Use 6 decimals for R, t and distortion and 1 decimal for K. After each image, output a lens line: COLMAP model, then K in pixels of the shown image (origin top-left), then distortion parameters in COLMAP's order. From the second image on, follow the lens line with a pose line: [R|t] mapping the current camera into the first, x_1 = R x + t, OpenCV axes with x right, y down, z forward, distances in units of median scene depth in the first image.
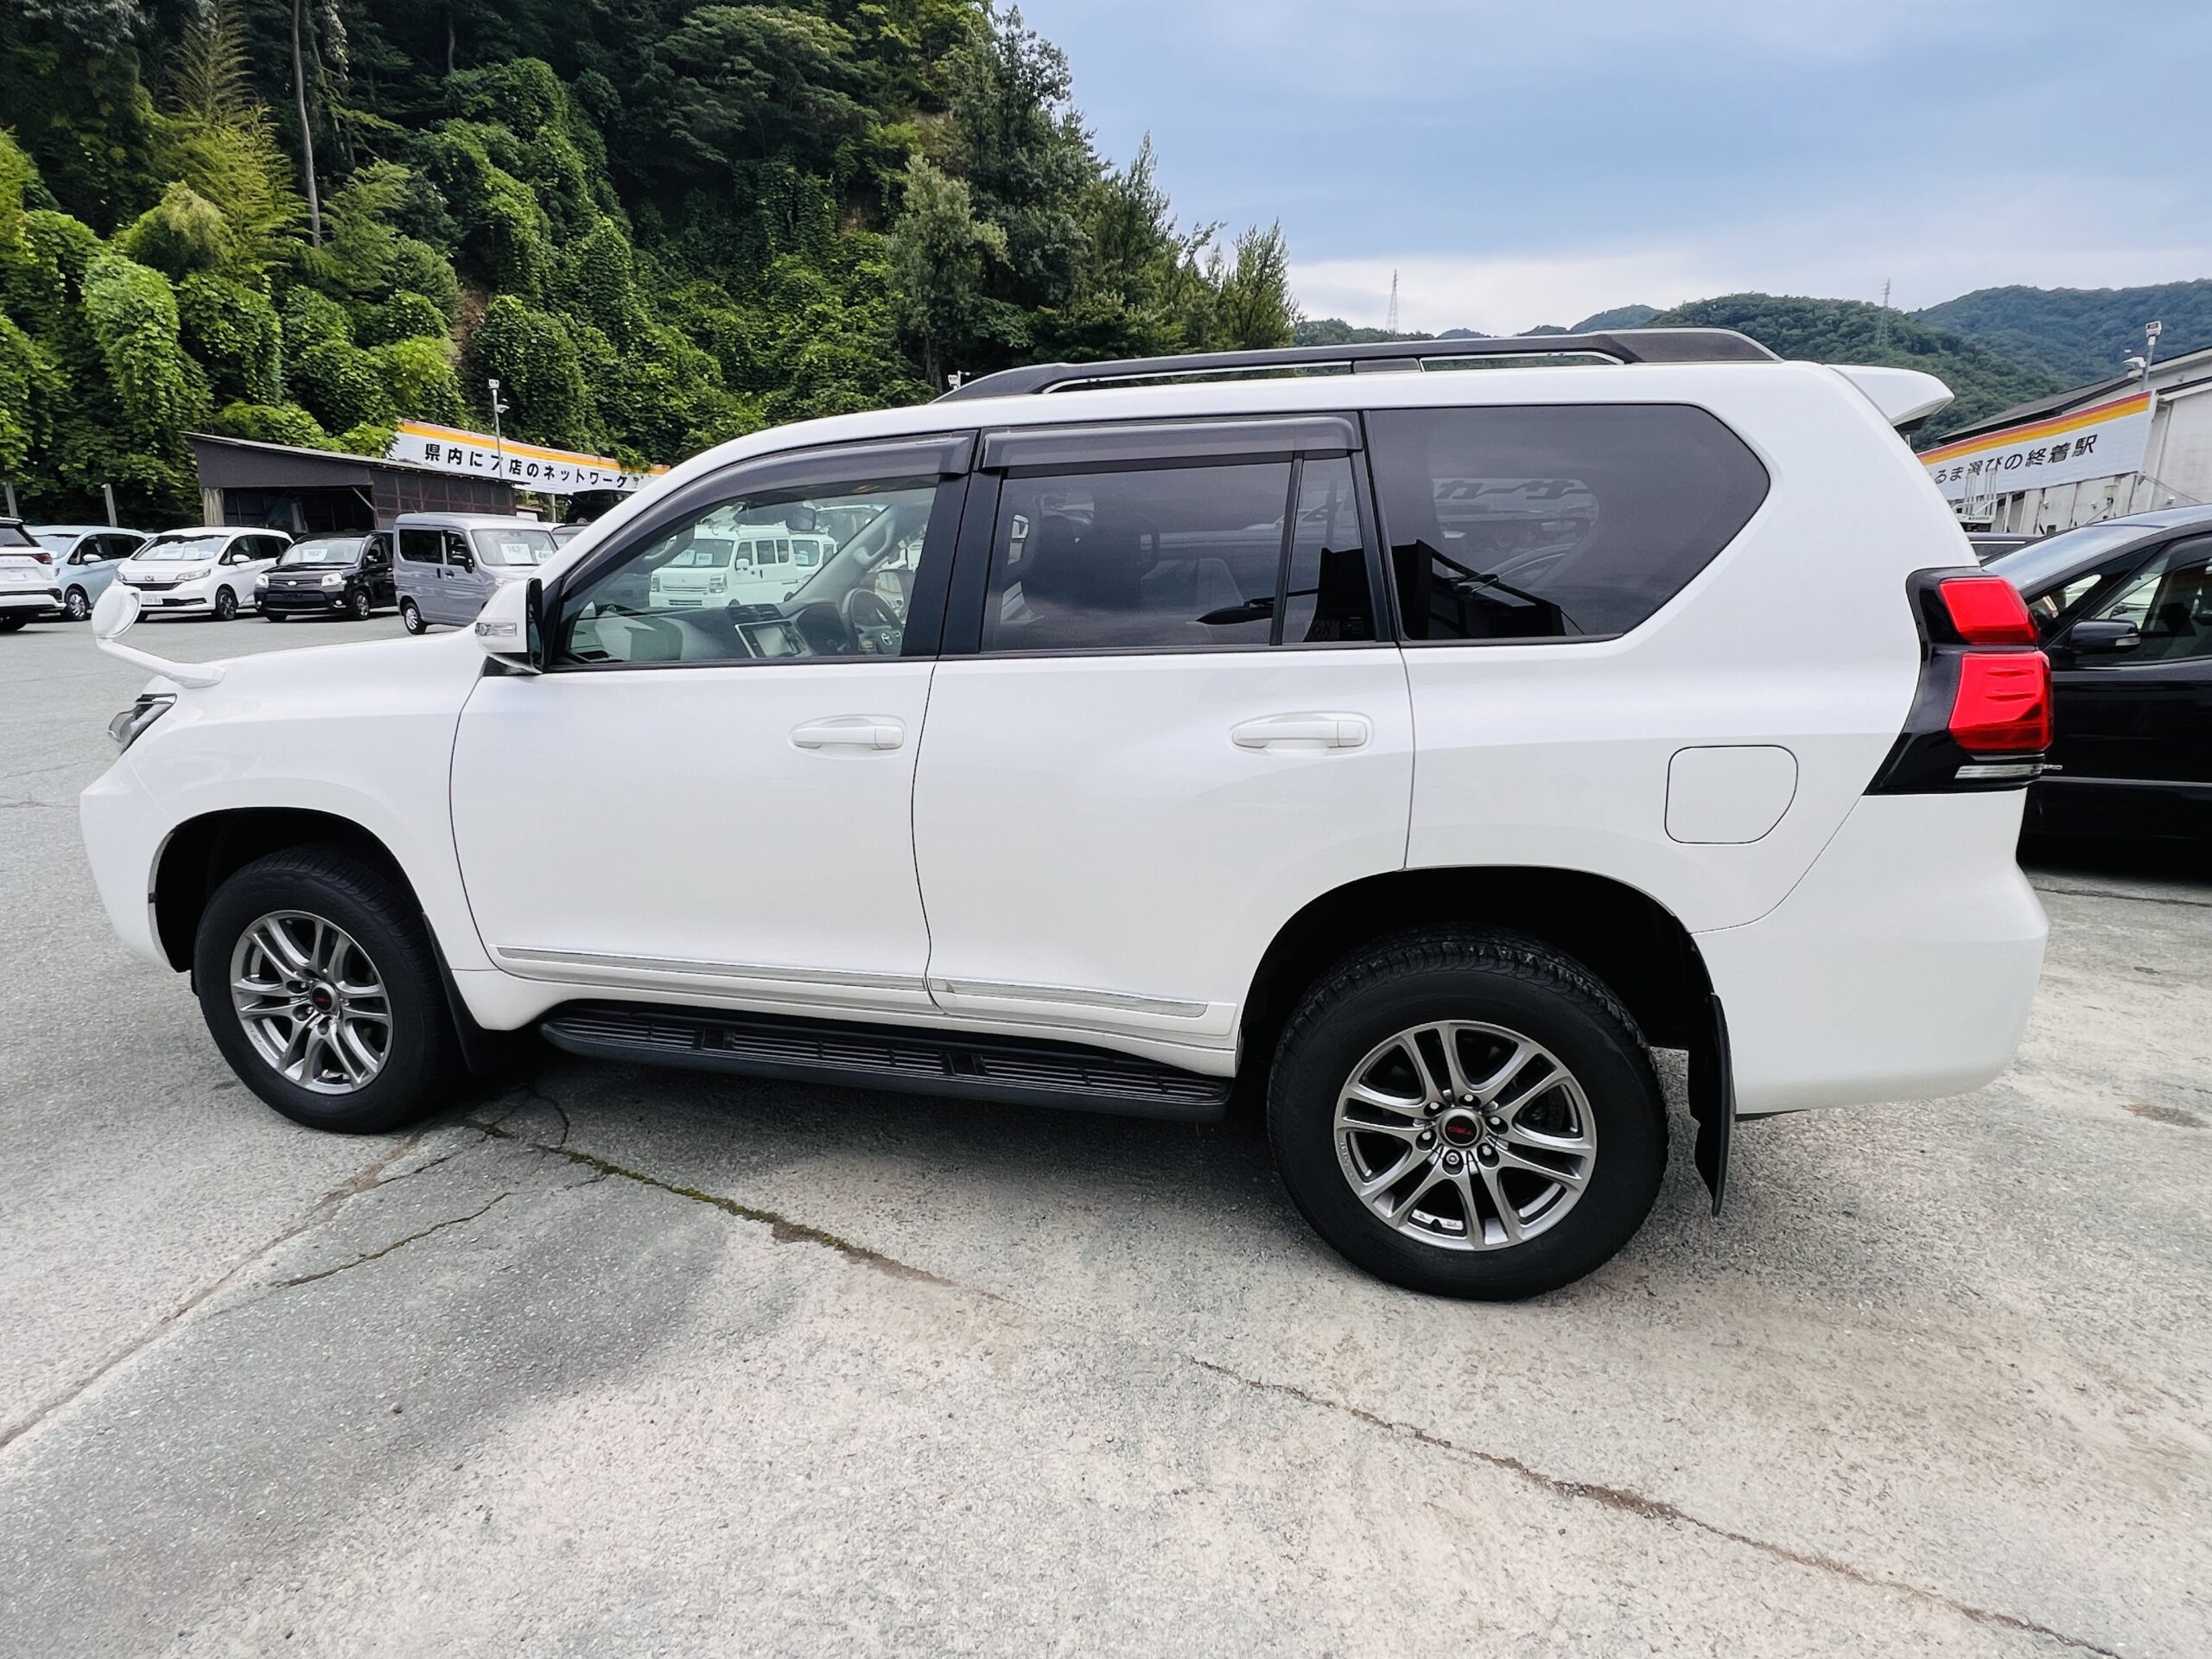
lens RADIAL K [[1176.3, 0, 1107.4], [0, 1176.3, 830.8], [0, 0, 1]] dist [-0.002492, 0.003140]
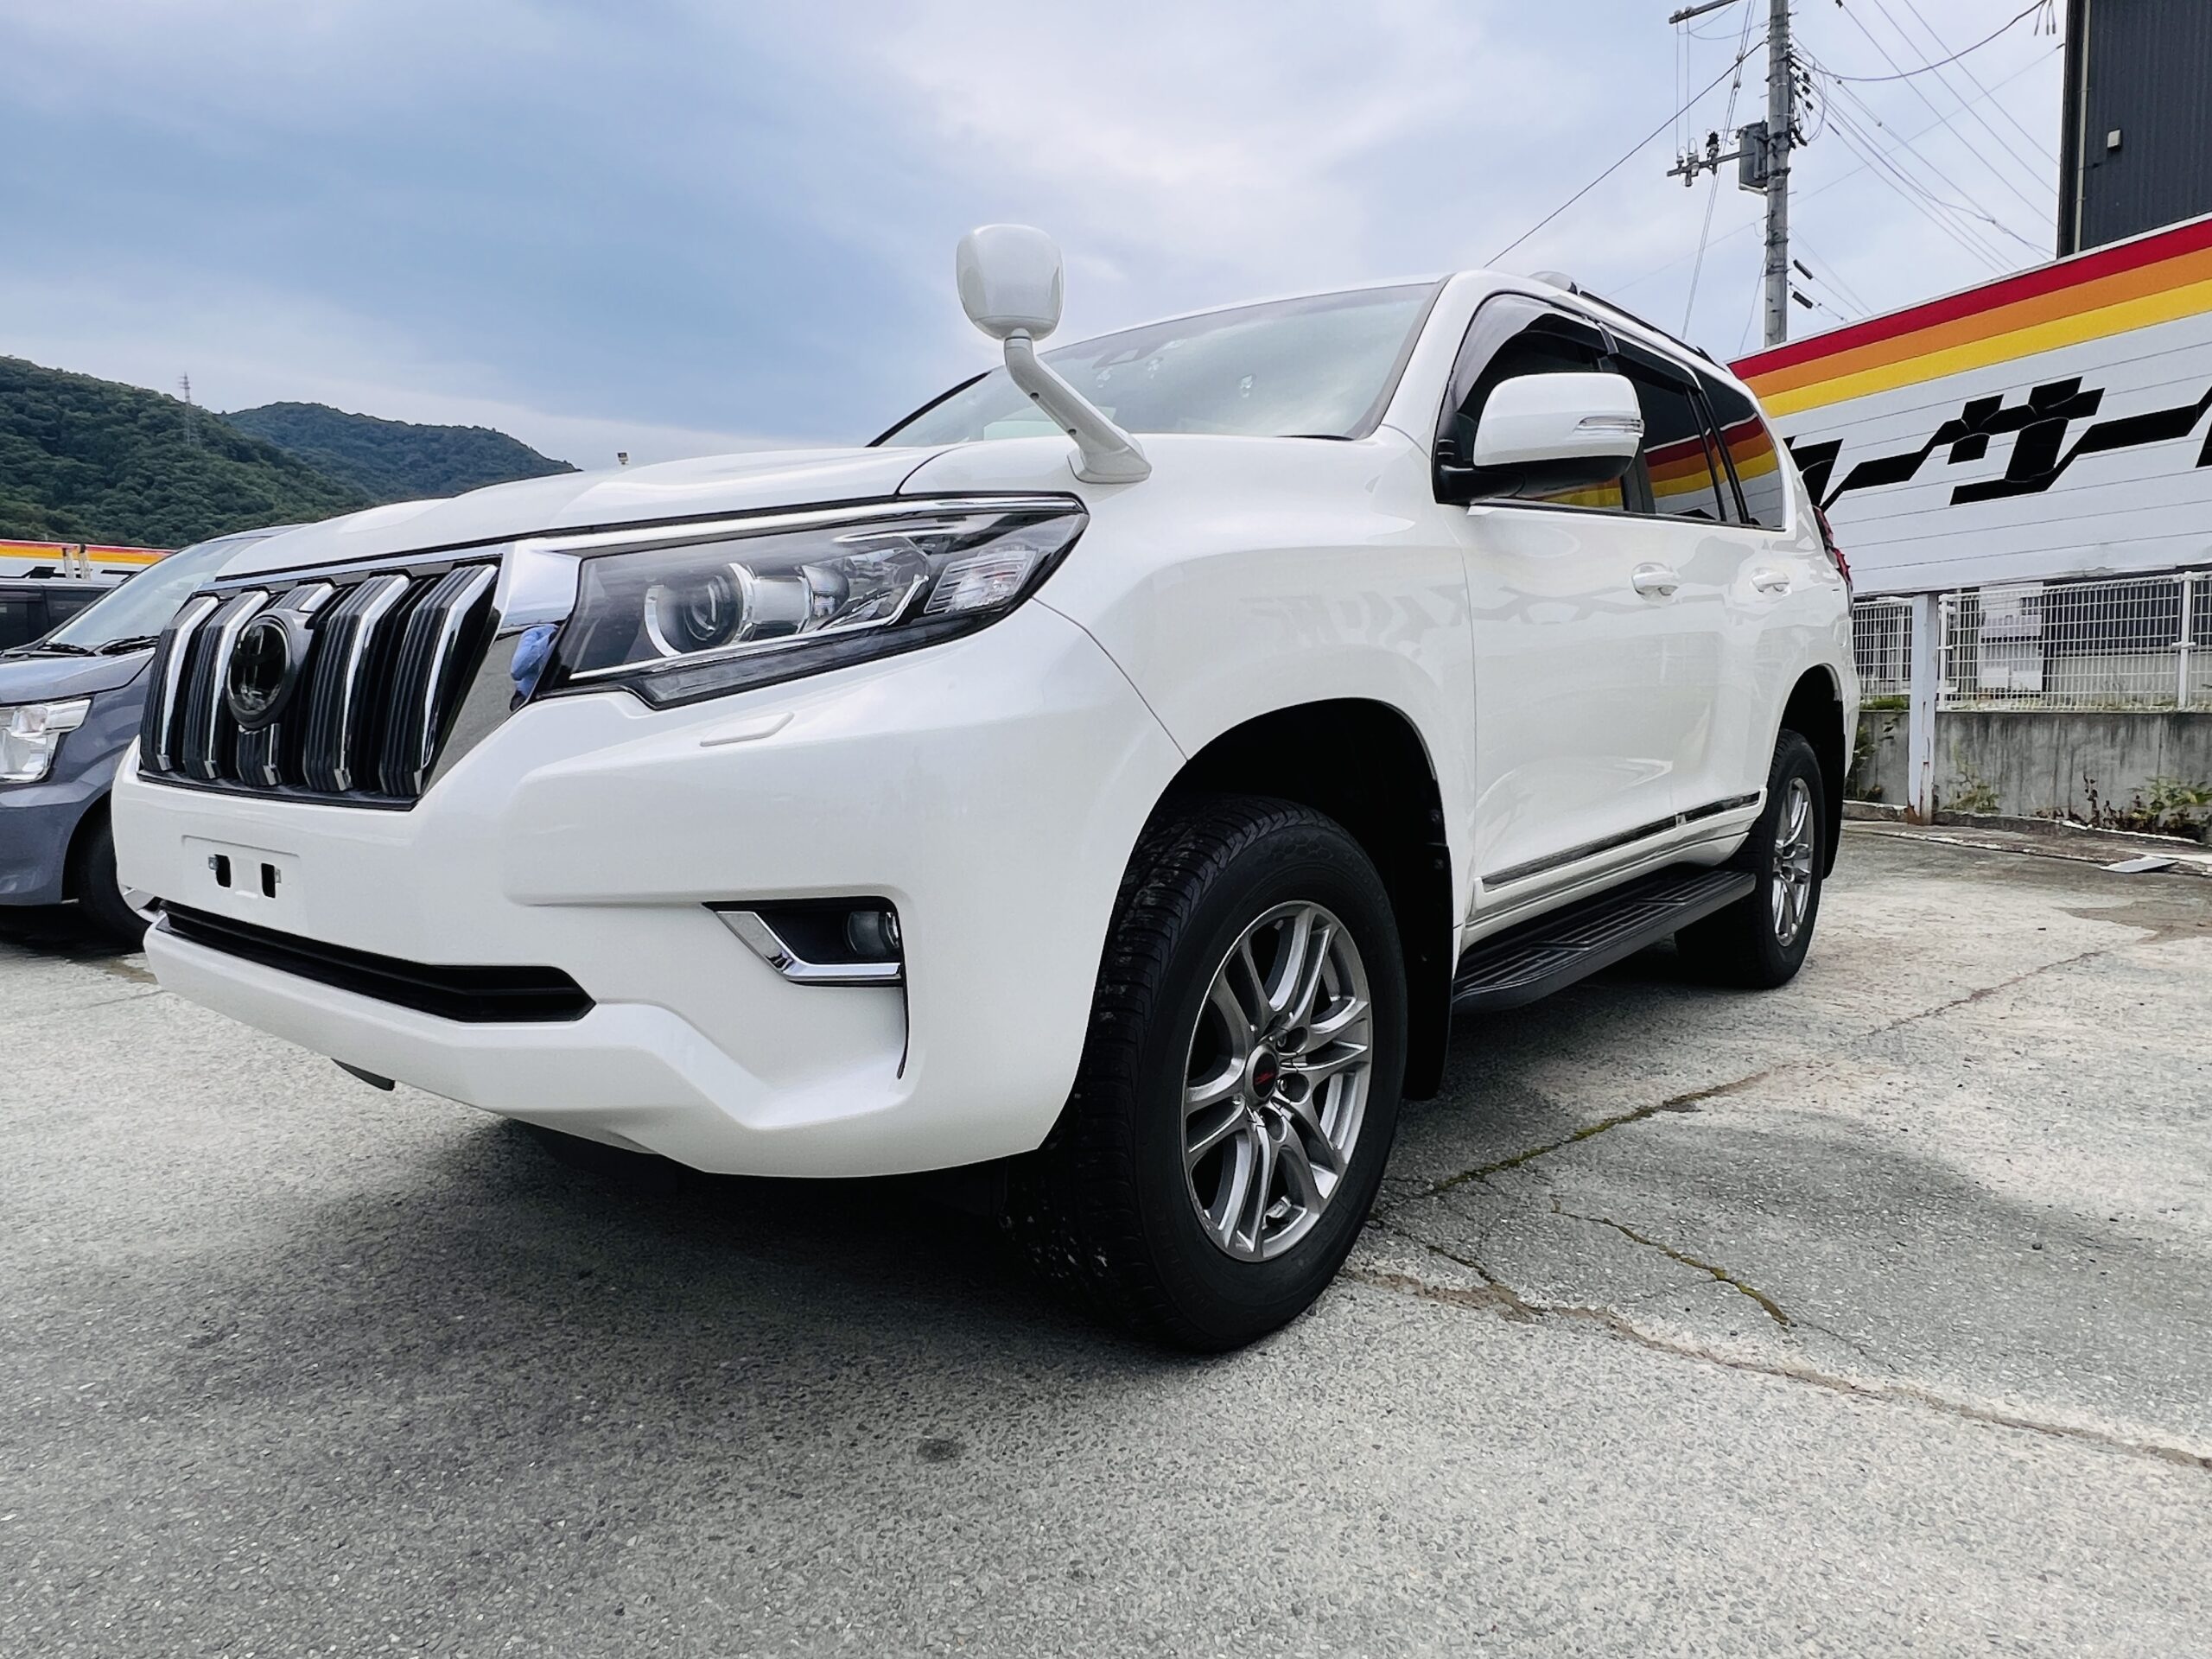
lens RADIAL K [[1395.4, 0, 1107.5], [0, 1395.4, 831.1], [0, 0, 1]] dist [-0.007694, 0.005737]
pose [[0.428592, -0.110514, 0.896714, -0.112711], [0.220563, 0.975261, 0.014774, 0.000753], [-0.876162, 0.191450, 0.442365, 0.067529]]
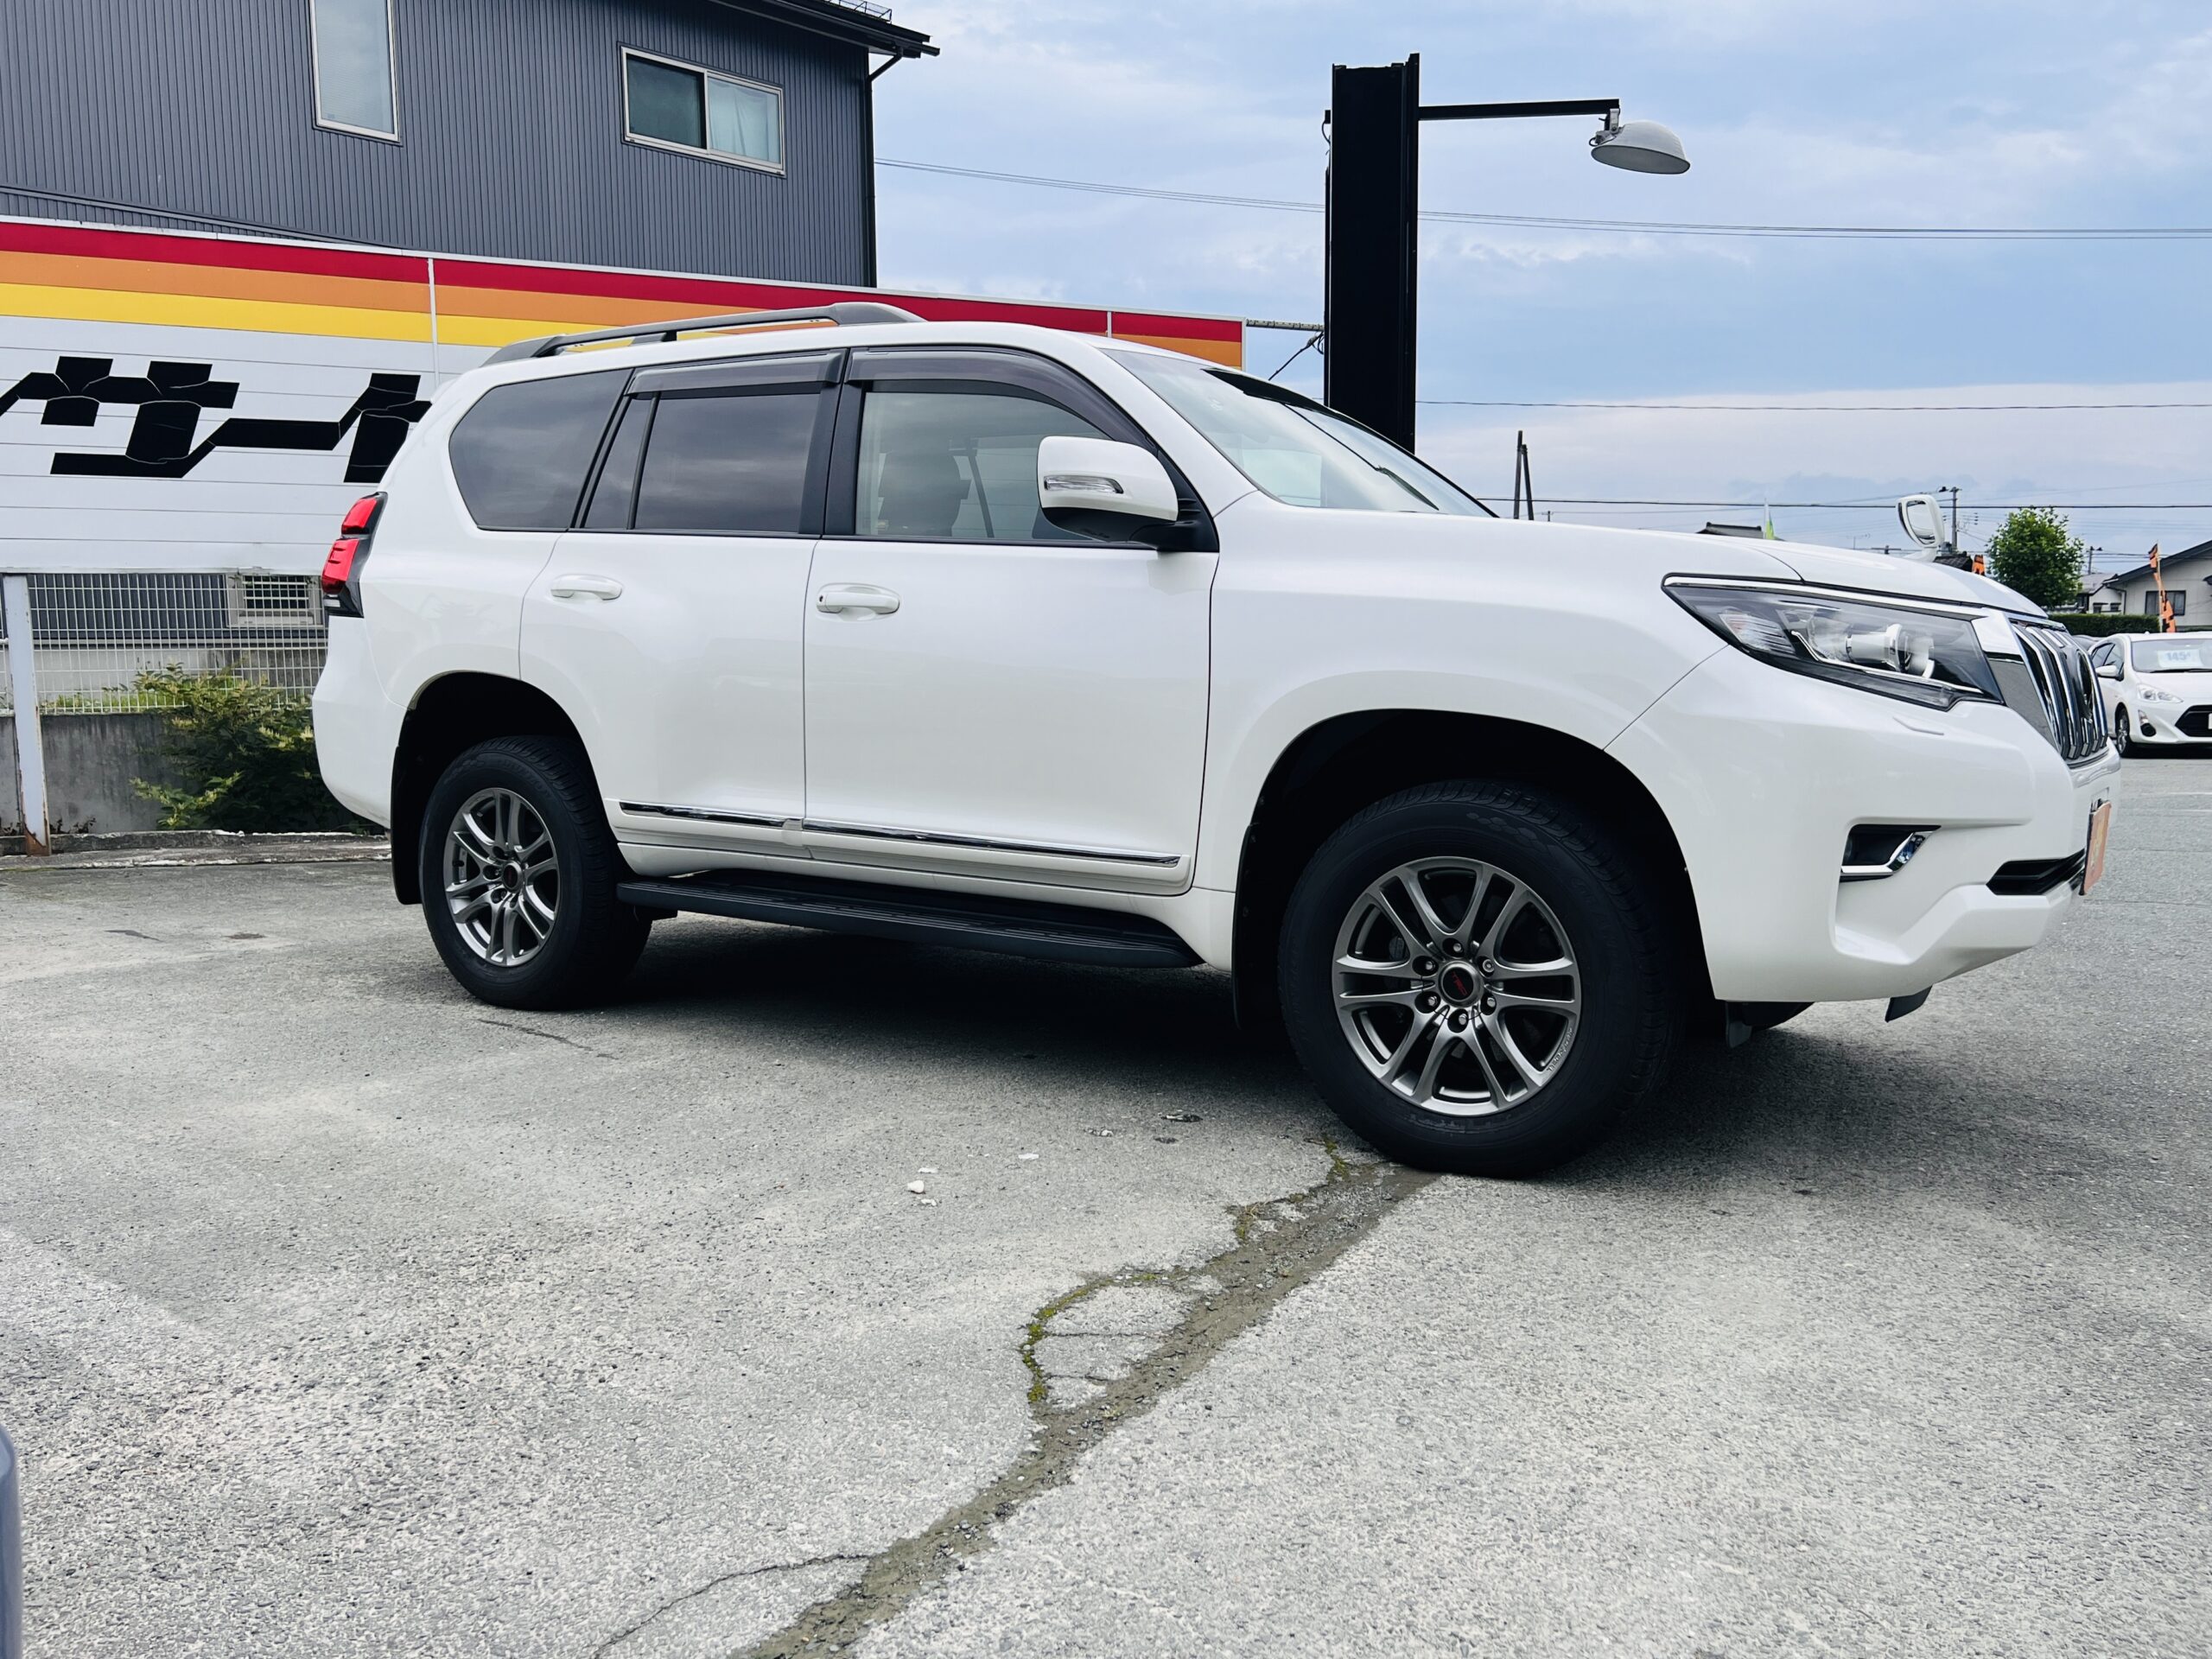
lens RADIAL K [[1748.9, 0, 1092.3], [0, 1748.9, 841.5], [0, 0, 1]] dist [0.052372, -0.045967]
pose [[-0.935972, -0.046961, 0.348929, -0.062310], [0.069421, 0.946992, 0.313668, -0.038633], [-0.345163, 0.317807, -0.883098, 0.229815]]
